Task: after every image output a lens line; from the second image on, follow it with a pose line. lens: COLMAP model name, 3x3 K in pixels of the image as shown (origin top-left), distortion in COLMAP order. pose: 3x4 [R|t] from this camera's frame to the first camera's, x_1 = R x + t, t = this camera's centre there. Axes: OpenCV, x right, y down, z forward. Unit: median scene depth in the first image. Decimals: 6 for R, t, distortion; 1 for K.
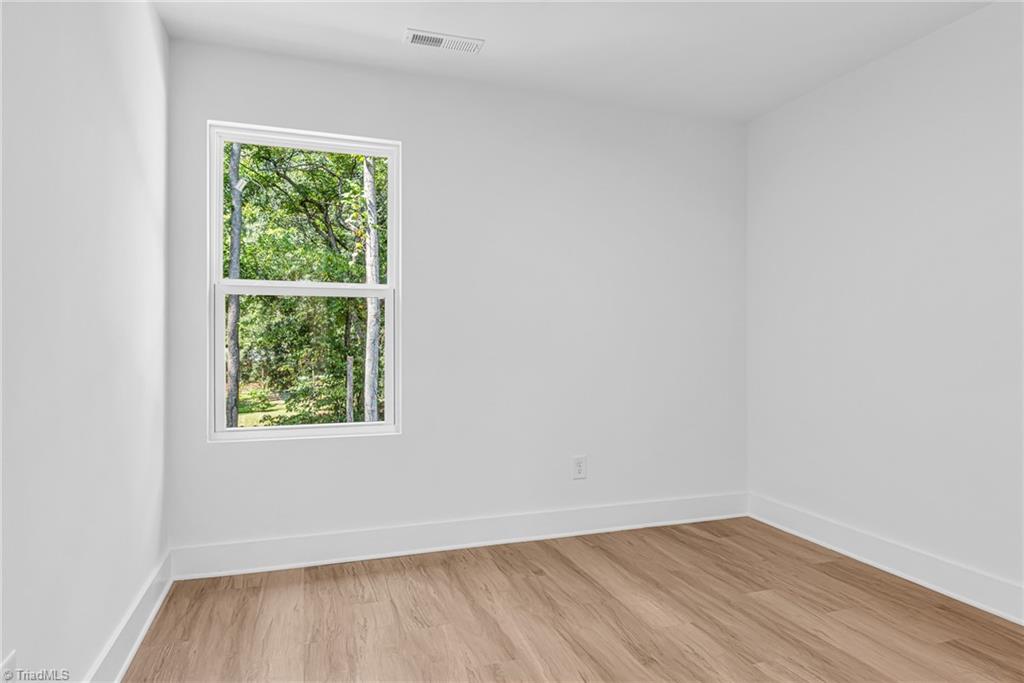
lens RADIAL K [[618.0, 0, 508.2], [0, 618.0, 340.5], [0, 0, 1]] dist [0.002588, 0.000389]
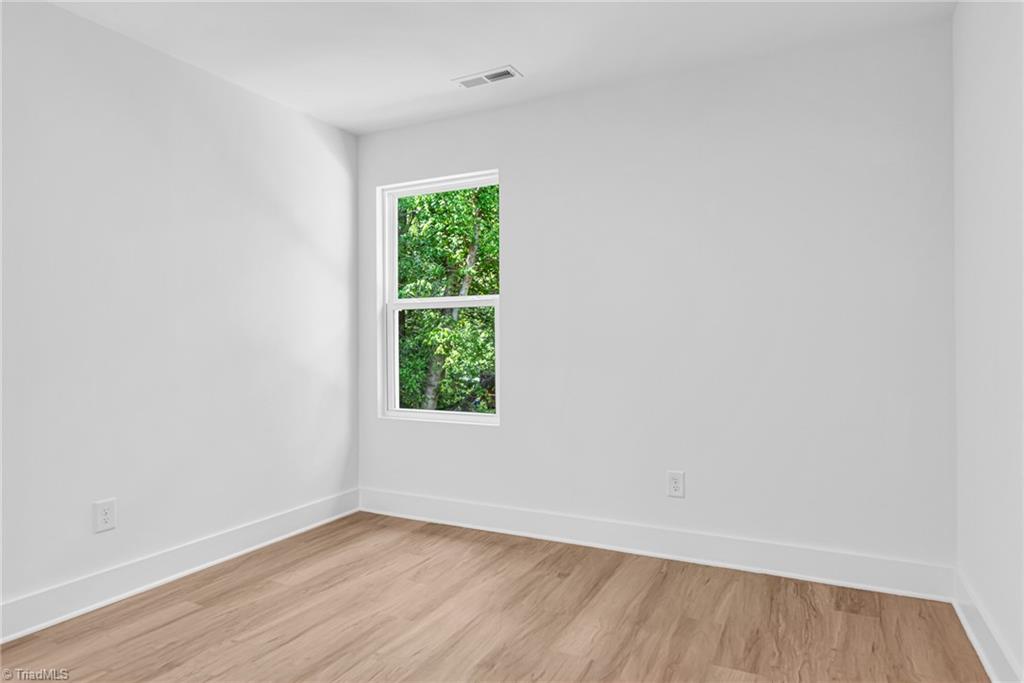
lens RADIAL K [[618.0, 0, 508.2], [0, 618.0, 340.5], [0, 0, 1]] dist [0.002588, 0.000389]
pose [[0.682824, -0.008270, -0.730536, 0.716857], [0.006589, 0.999965, -0.005161, 0.000510], [0.730553, -0.001289, 0.682855, 0.252252]]
